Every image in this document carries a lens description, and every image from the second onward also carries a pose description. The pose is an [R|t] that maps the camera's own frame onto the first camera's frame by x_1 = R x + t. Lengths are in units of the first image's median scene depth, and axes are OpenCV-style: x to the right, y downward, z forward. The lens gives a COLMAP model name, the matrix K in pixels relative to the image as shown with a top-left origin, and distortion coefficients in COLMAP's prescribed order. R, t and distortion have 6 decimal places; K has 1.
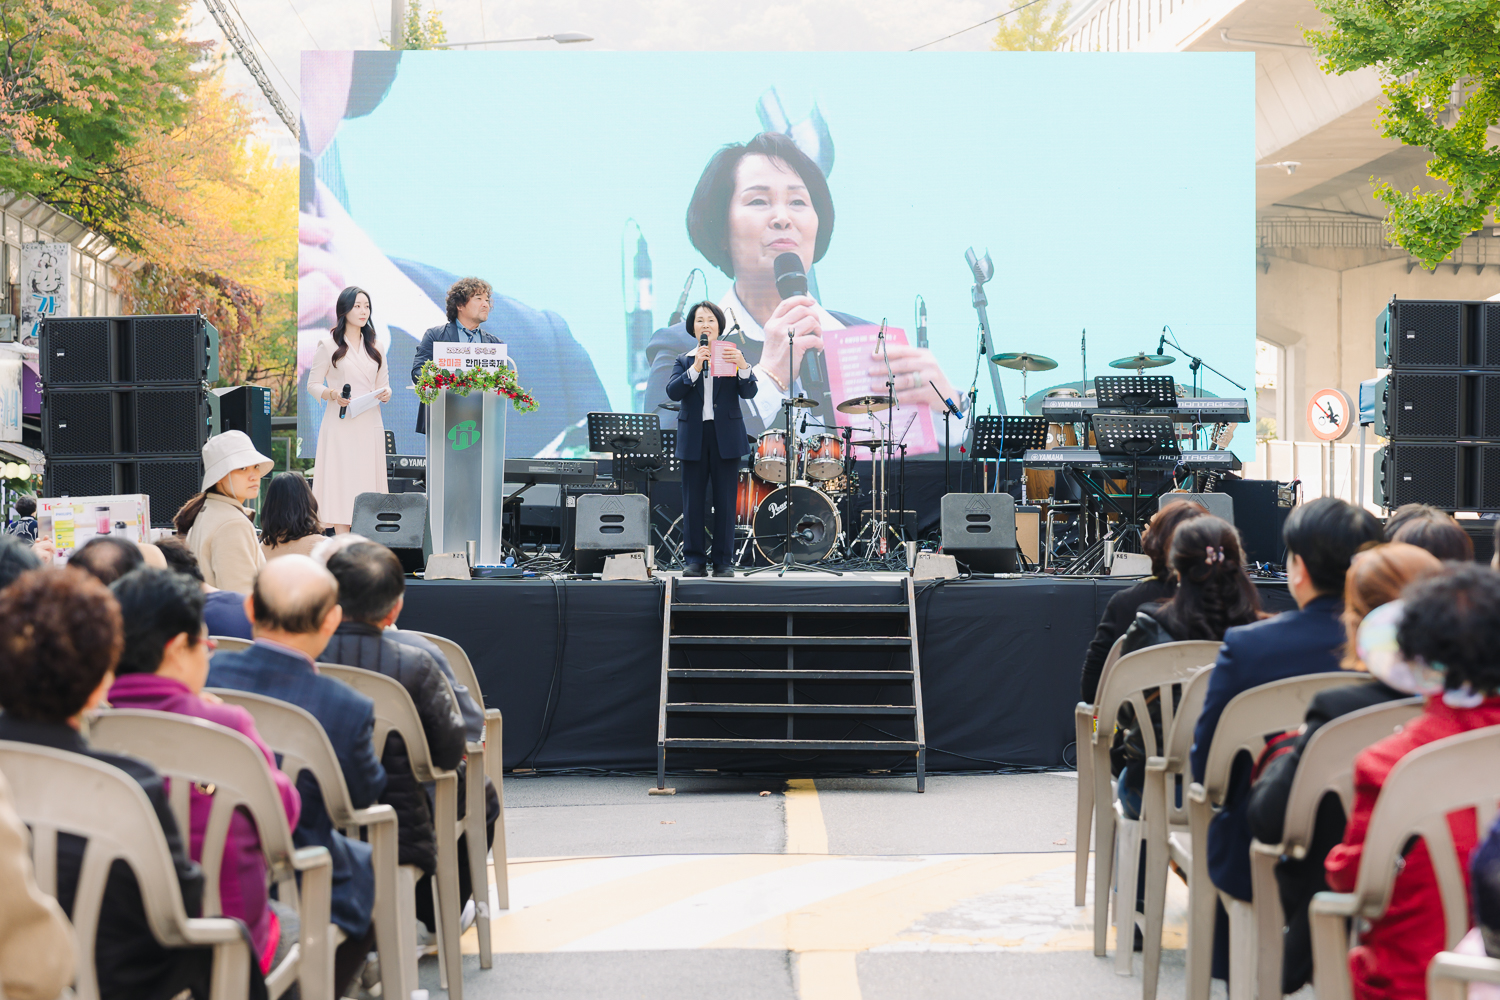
lens RADIAL K [[3398.1, 0, 750.1], [0, 3398.1, 498.3], [0, 0, 1]] dist [0.035150, 0.000000]
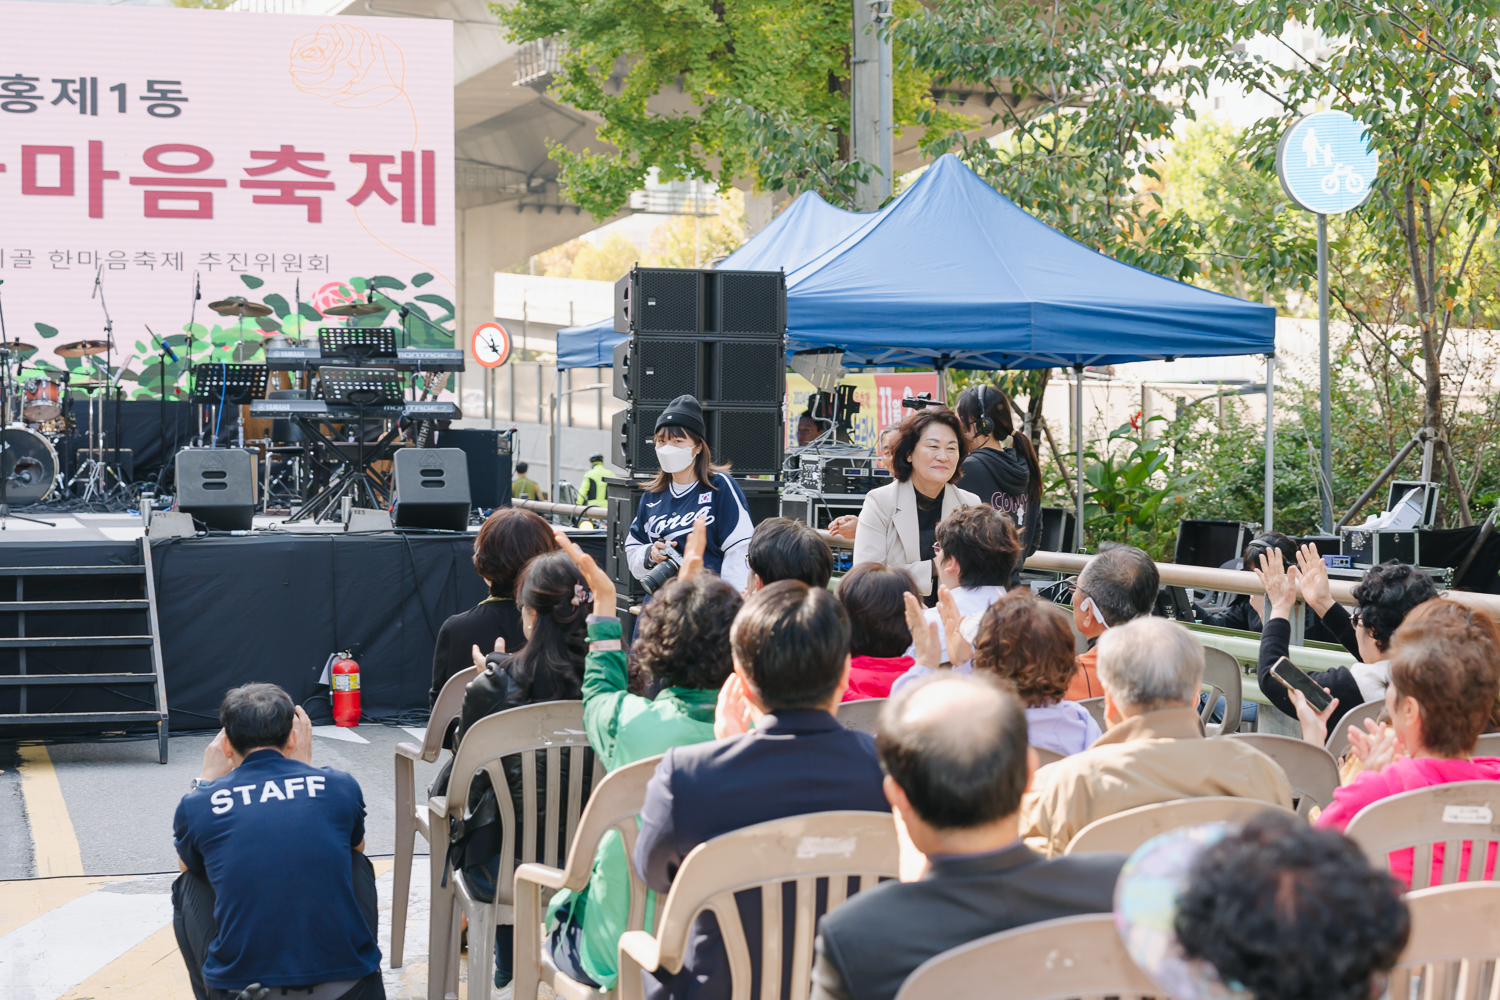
lens RADIAL K [[2756.9, 0, 829.6], [0, 2756.9, 465.2], [0, 0, 1]] dist [0.013460, 0.000000]
pose [[0.951358, -0.008087, 0.307983, -0.009352], [-0.000652, 0.999600, 0.028260, -0.017832], [-0.308088, -0.027086, 0.950972, 0.152043]]
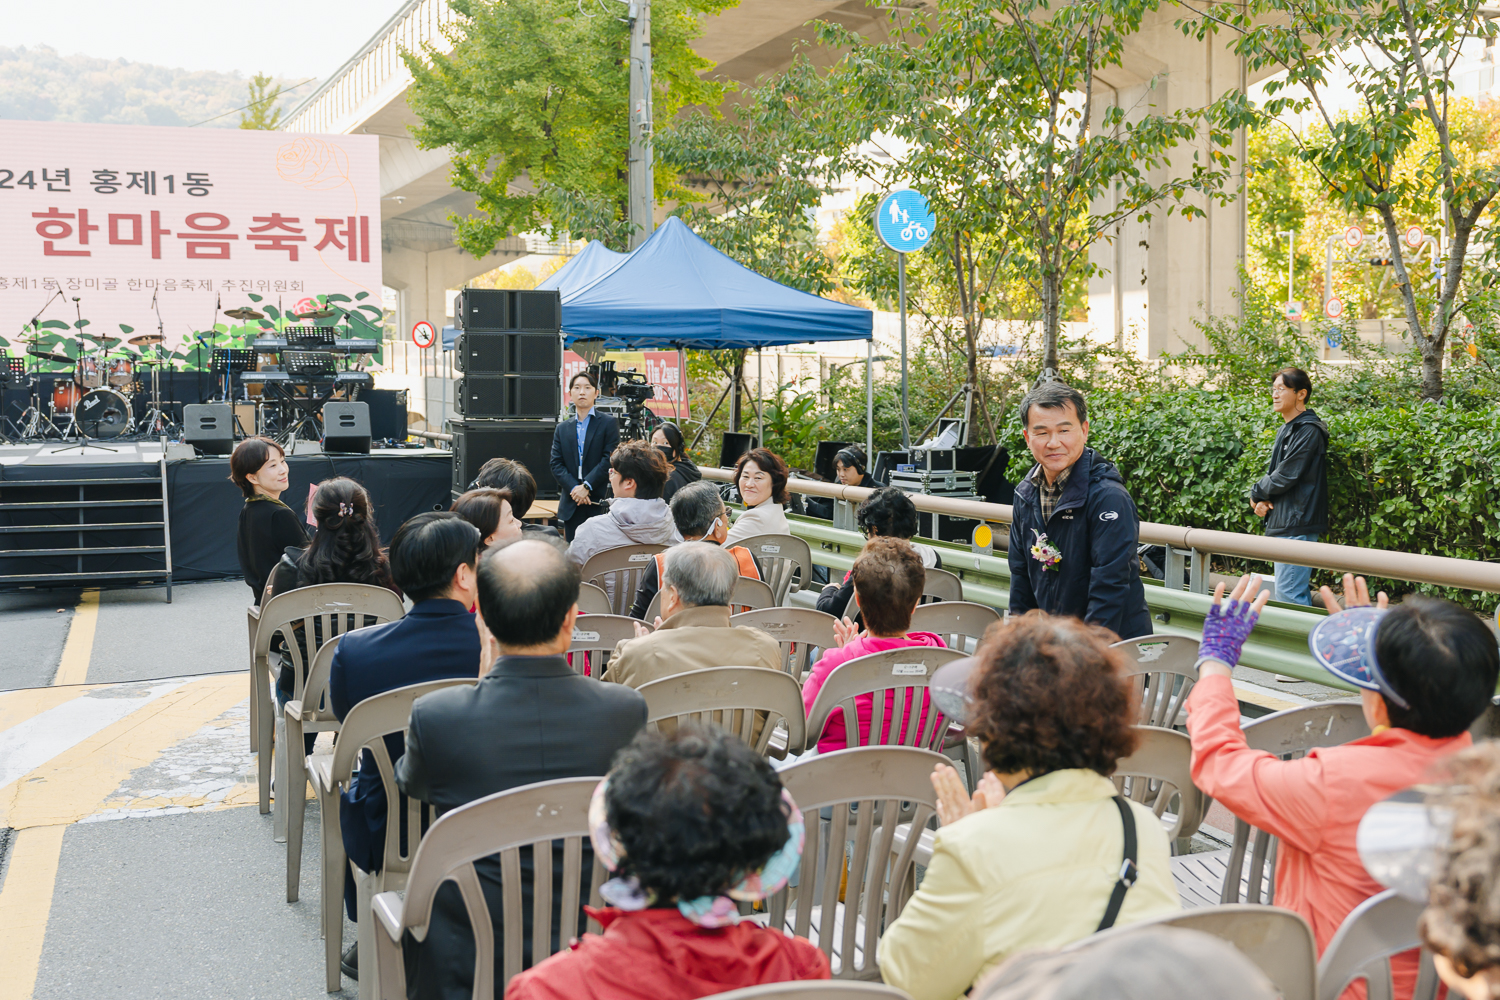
lens RADIAL K [[1606.1, 0, 715.1], [0, 1606.1, 468.2], [0, 0, 1]] dist [-0.000978, 0.000000]
pose [[0.939900, -0.029586, 0.340165, 0.029852], [0.006020, 0.997520, 0.070126, -0.020528], [-0.341397, -0.063863, 0.937747, 0.184726]]
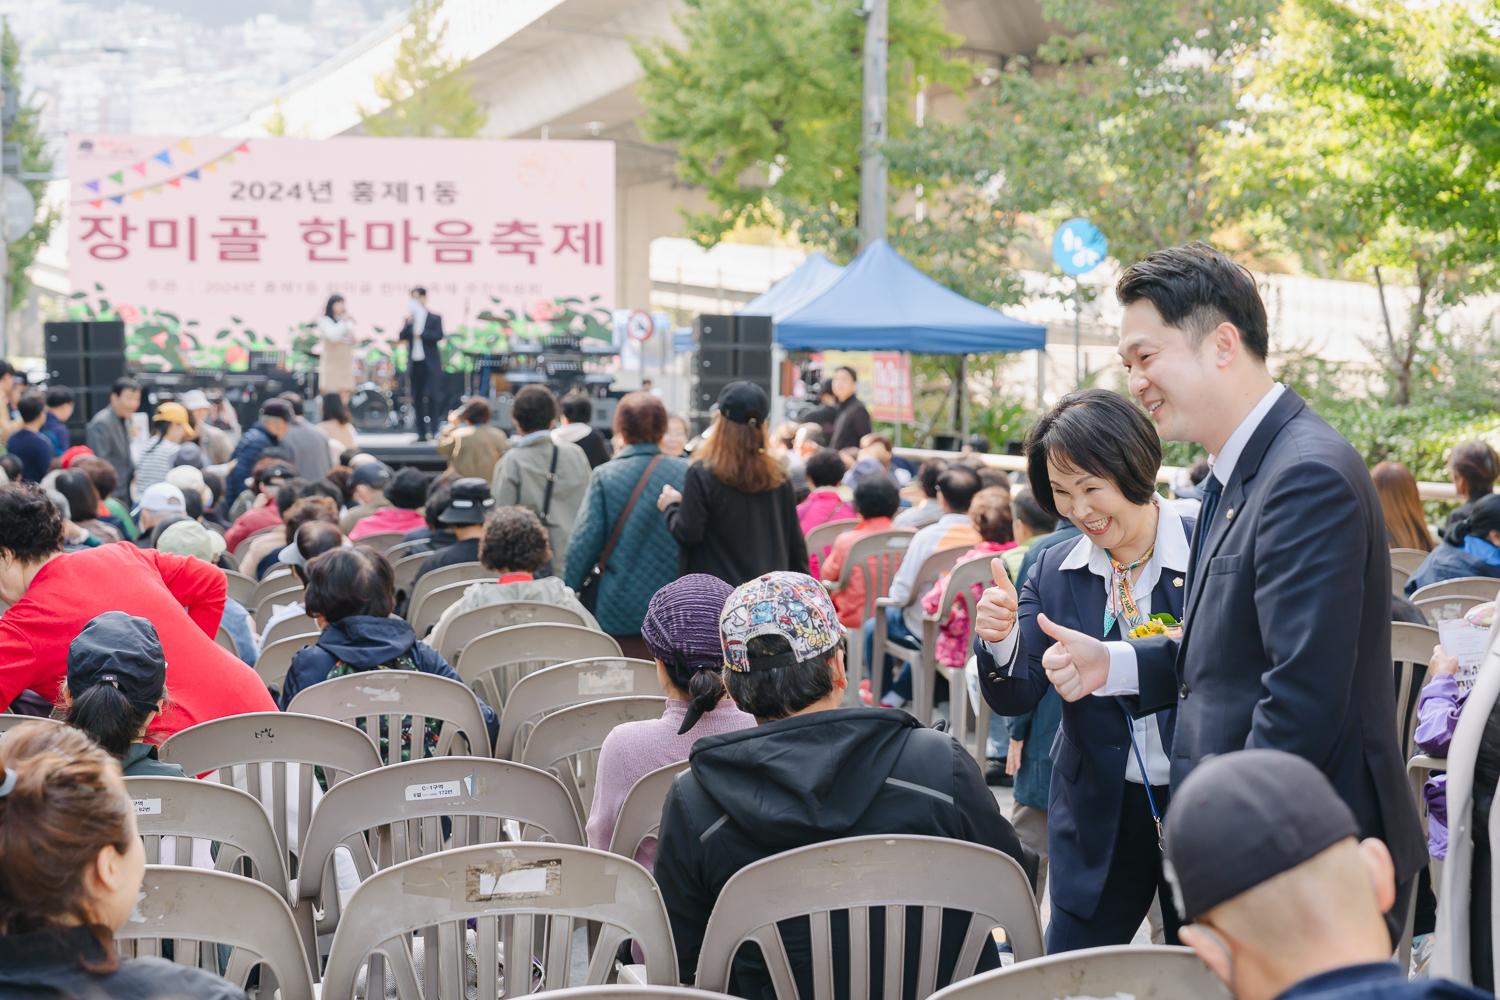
lens RADIAL K [[2987.9, 0, 742.4], [0, 2987.9, 501.0], [0, 0, 1]] dist [0.060498, 0.000000]
pose [[0.975835, -0.010591, 0.218251, -0.154849], [-0.002275, 0.998278, 0.058613, -0.040970], [-0.218496, -0.057693, 0.974131, -0.663886]]
